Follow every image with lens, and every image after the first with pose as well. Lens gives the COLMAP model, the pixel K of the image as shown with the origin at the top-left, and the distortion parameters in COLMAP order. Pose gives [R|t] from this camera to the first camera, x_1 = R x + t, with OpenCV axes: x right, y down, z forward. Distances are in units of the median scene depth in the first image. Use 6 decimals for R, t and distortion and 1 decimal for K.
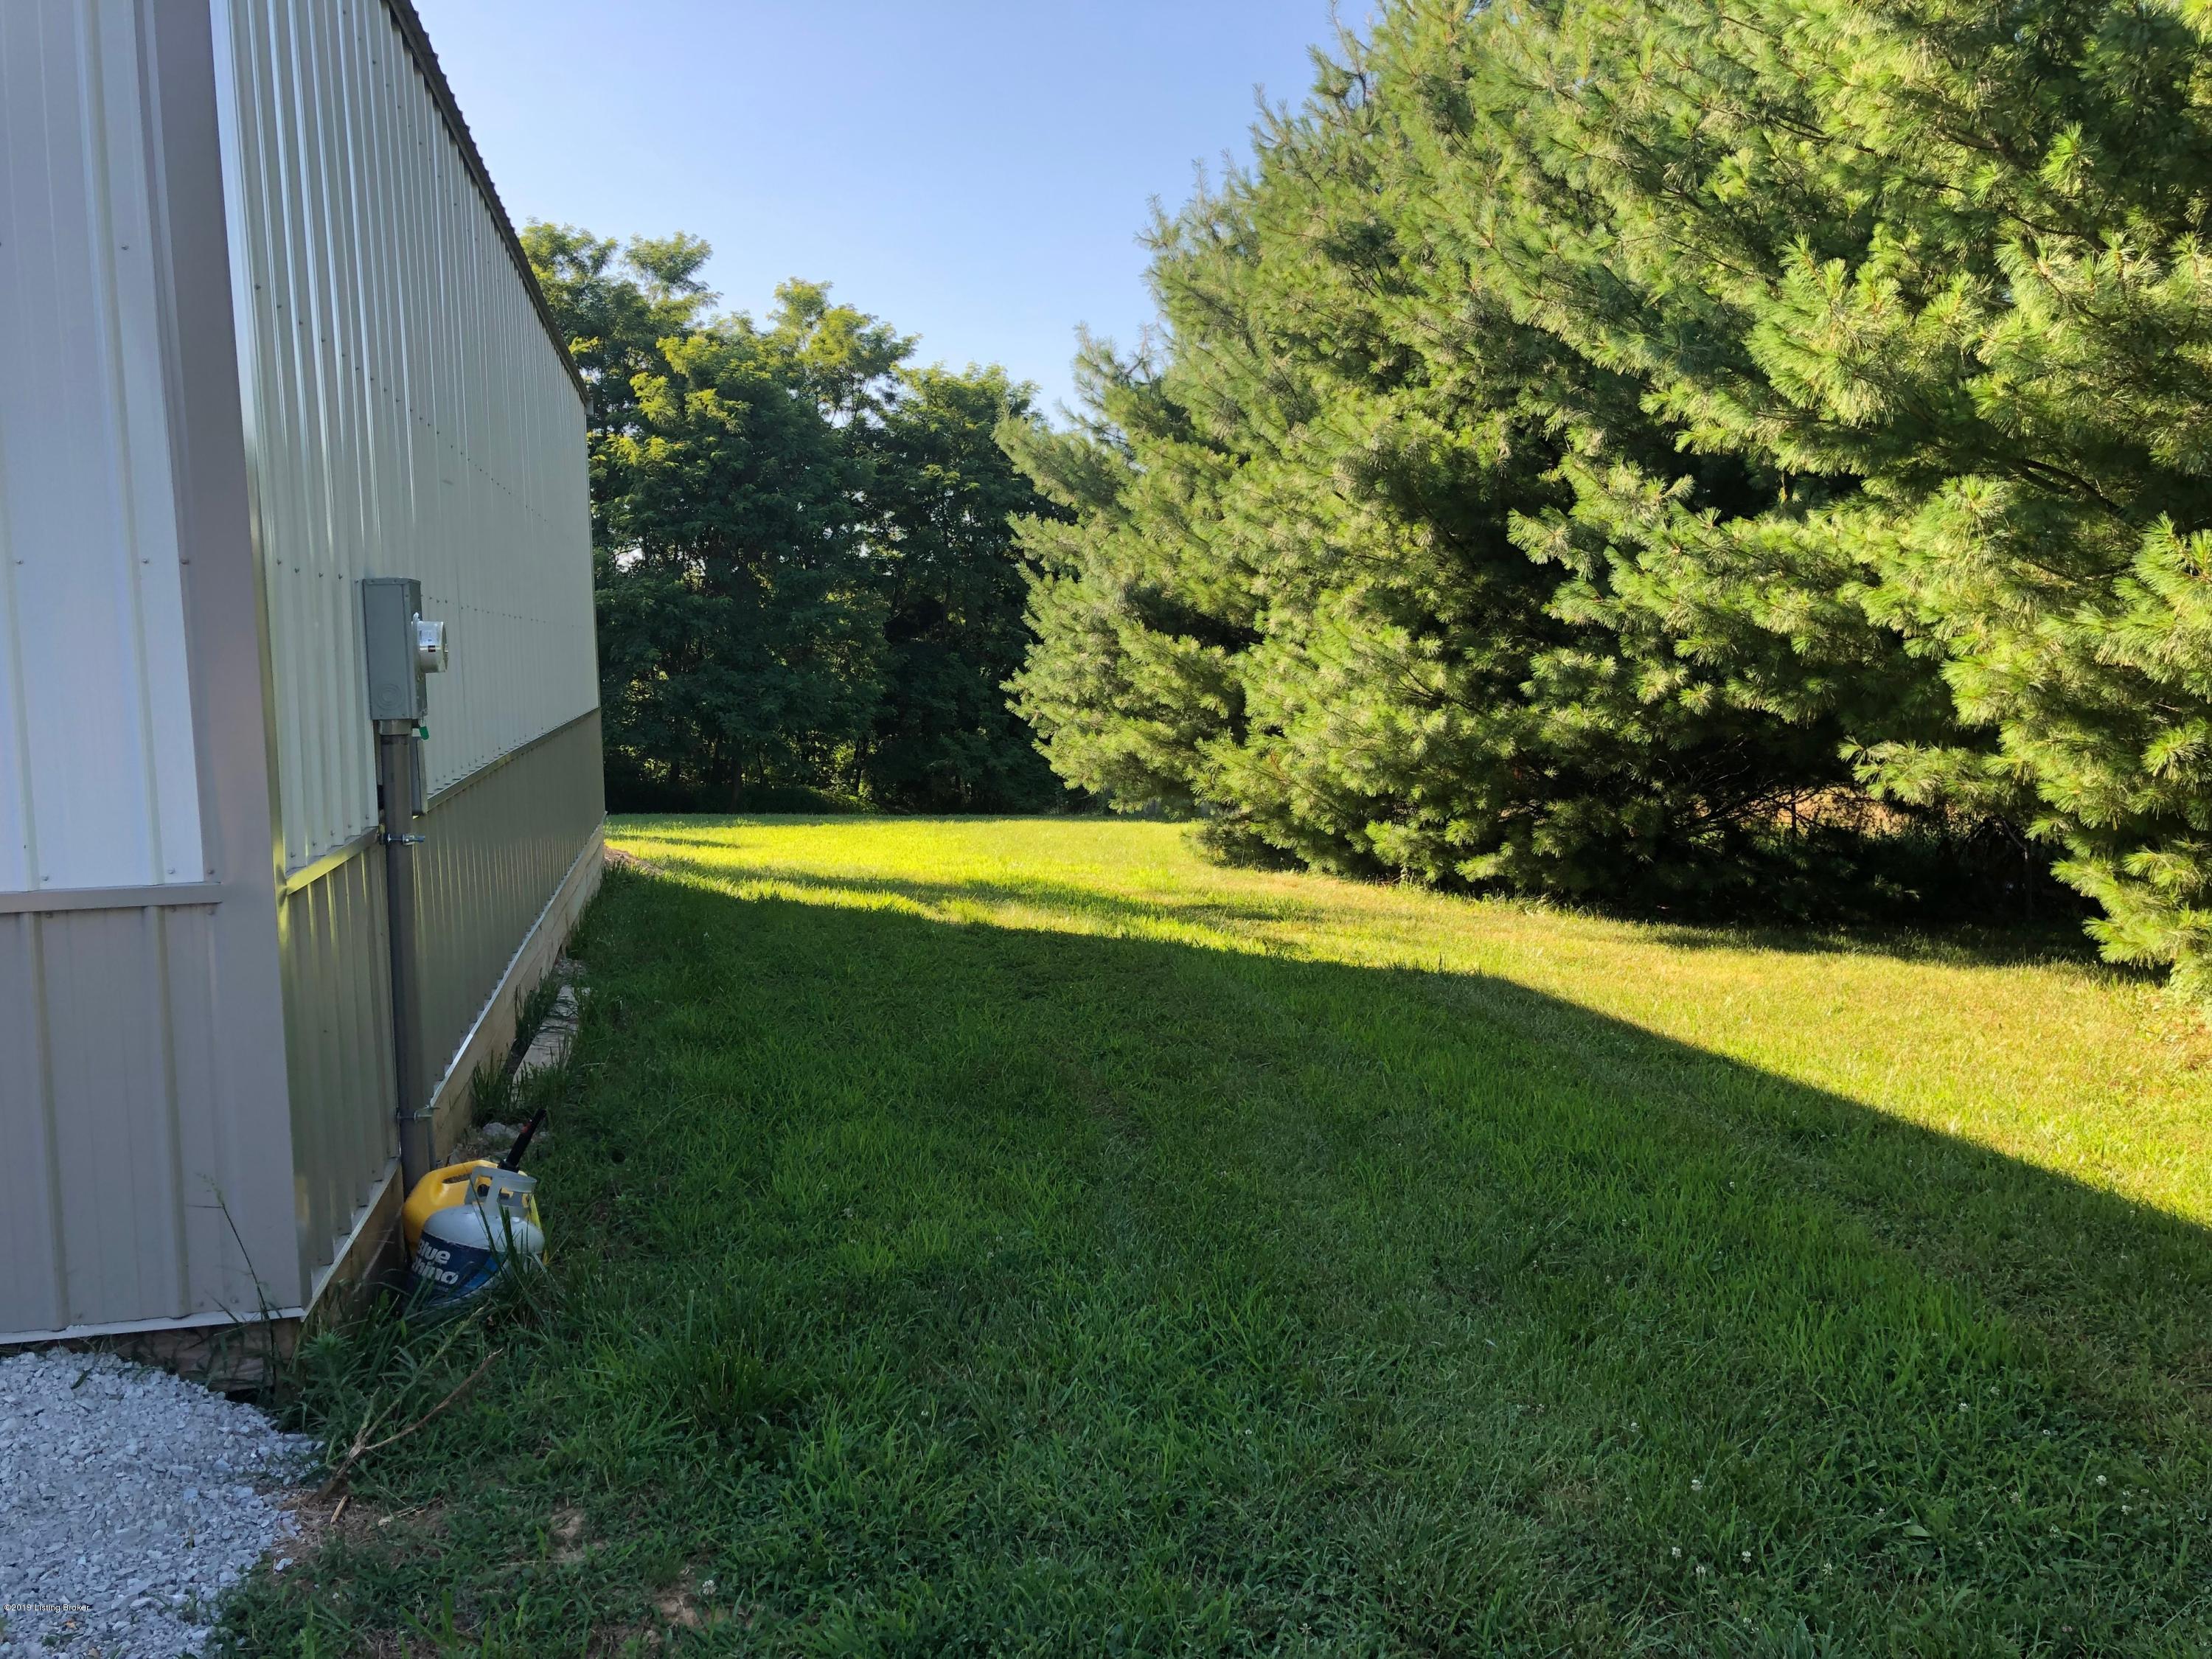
lens RADIAL K [[1824.9, 0, 1106.0], [0, 1824.9, 829.5], [0, 0, 1]] dist [0.053939, -0.148494]
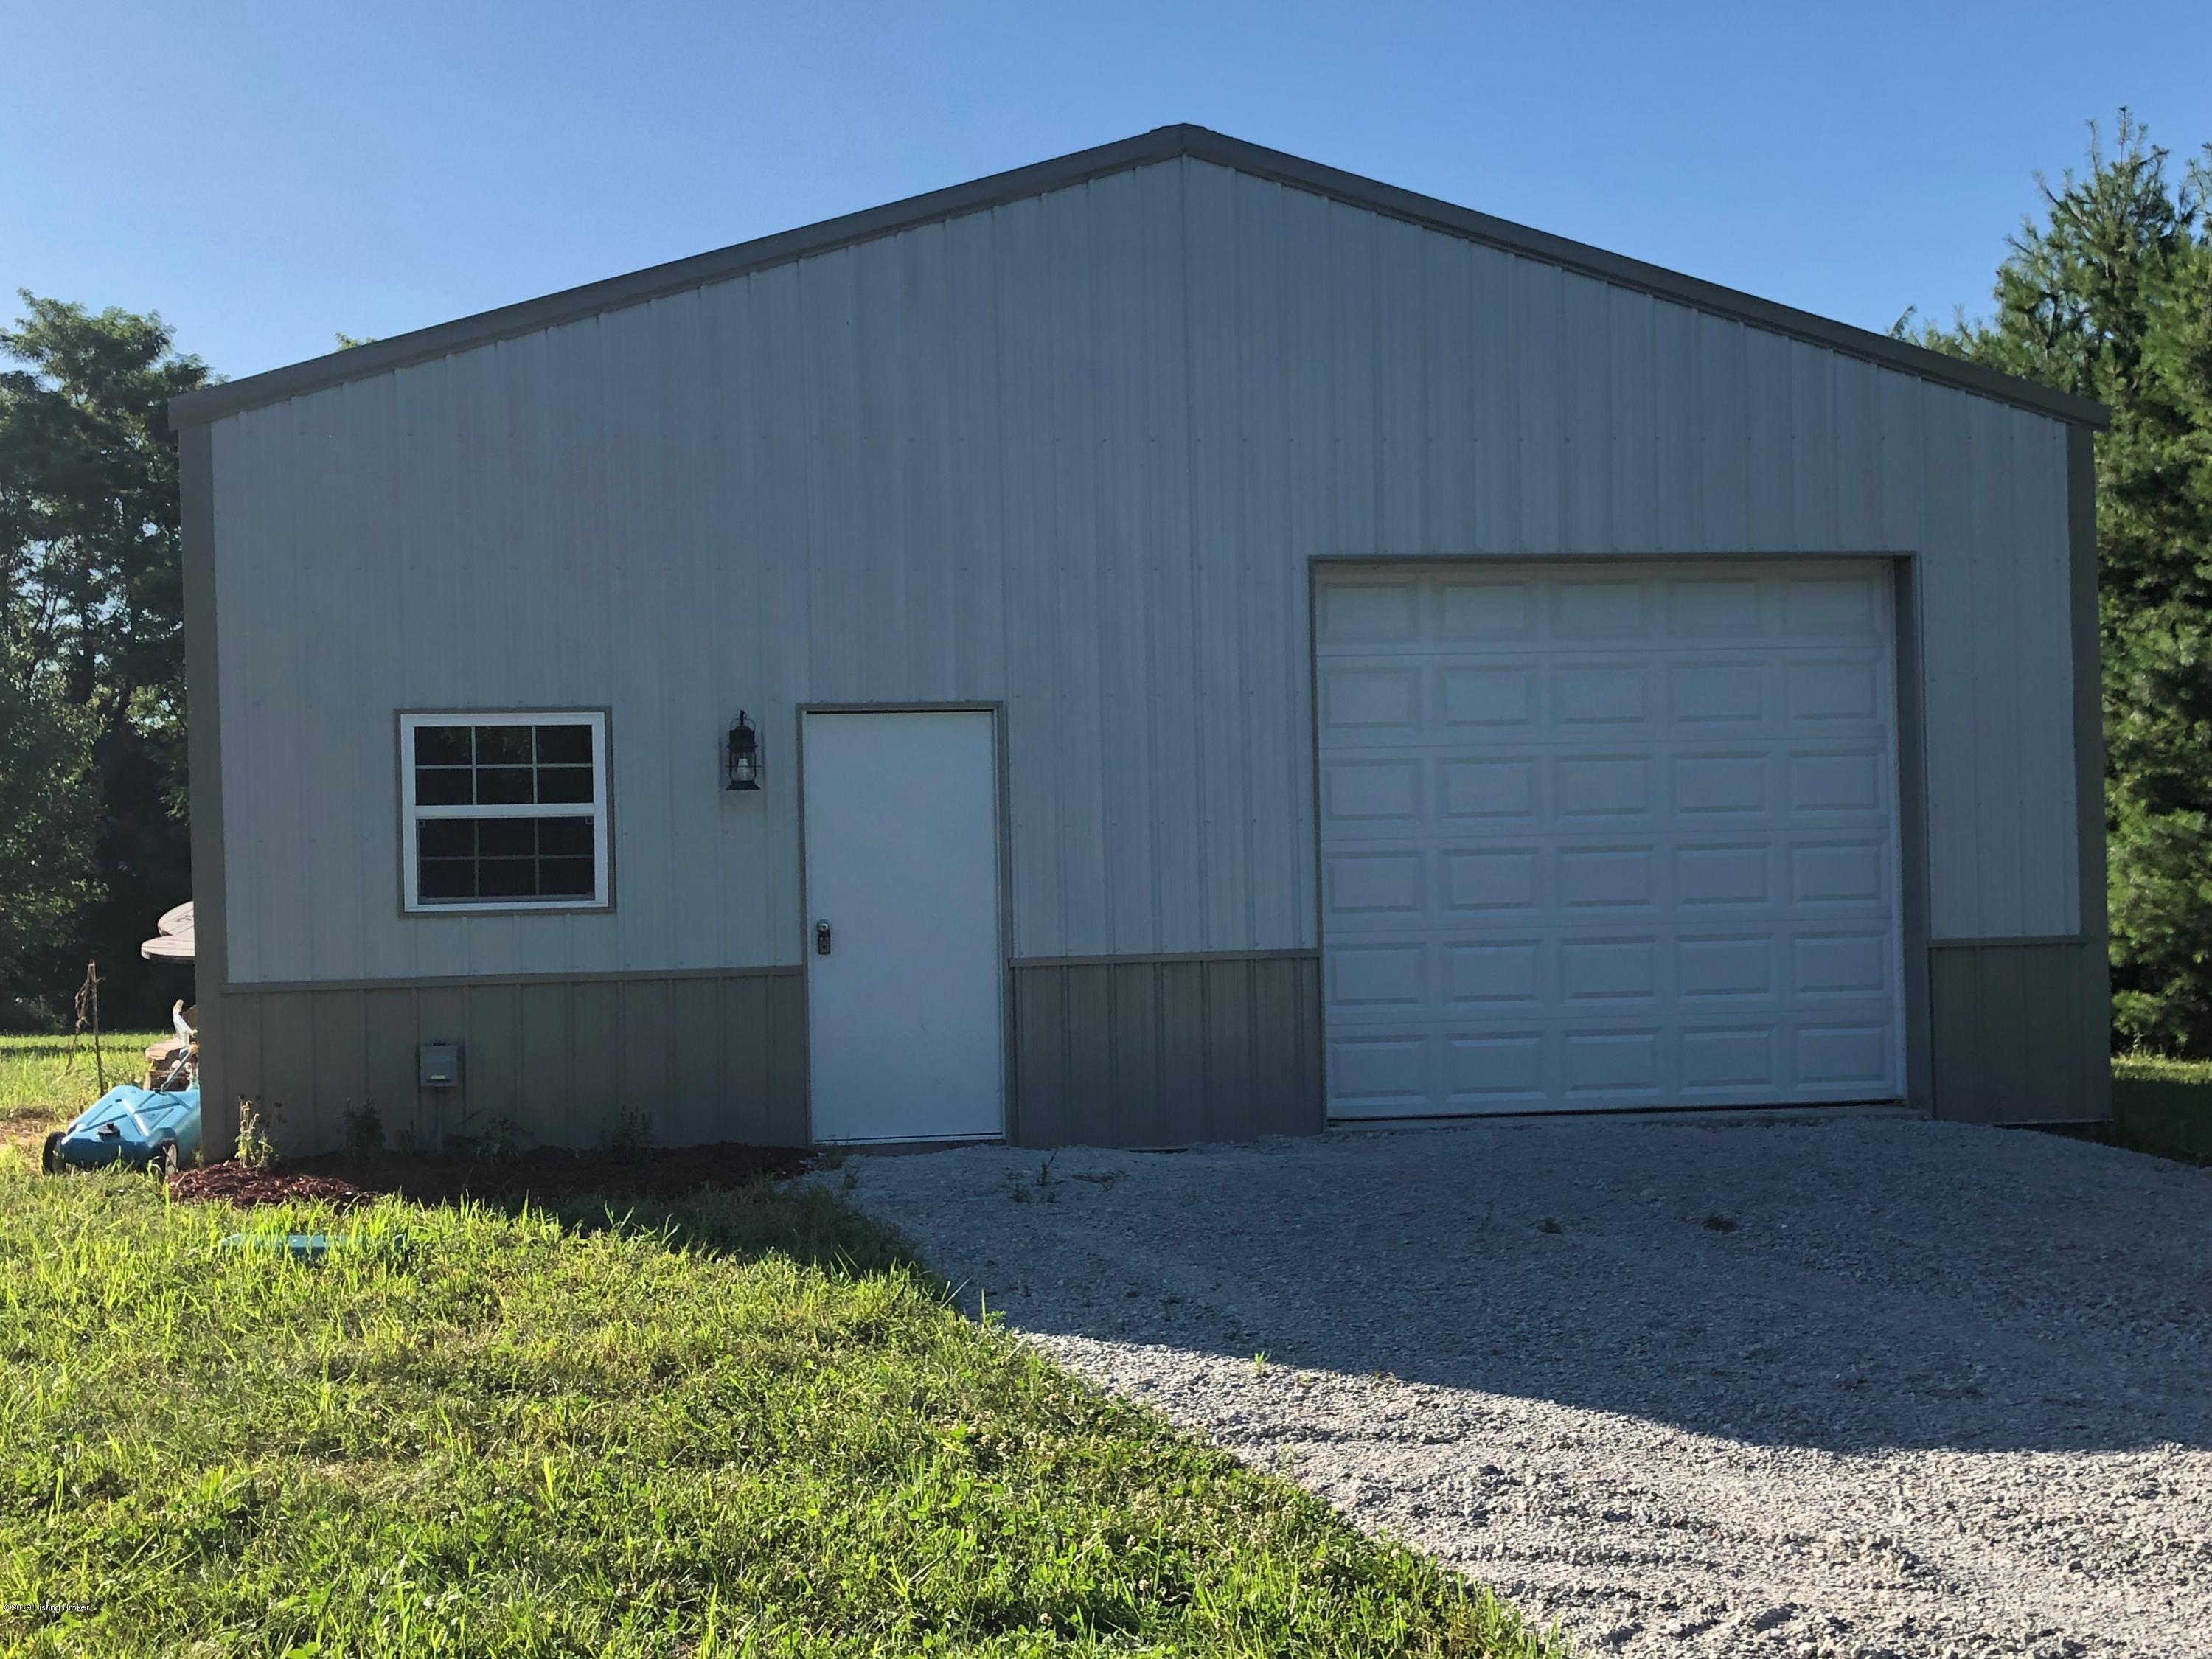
lens RADIAL K [[2557.9, 0, 1075.9], [0, 2557.9, 831.5], [0, 0, 1]] dist [0.058856, -0.181926]
pose [[0.997347, -0.000839, -0.072789, -0.522748], [-0.006143, 0.995397, -0.095637, 0.074878], [0.072534, 0.095831, 0.992751, -0.808625]]
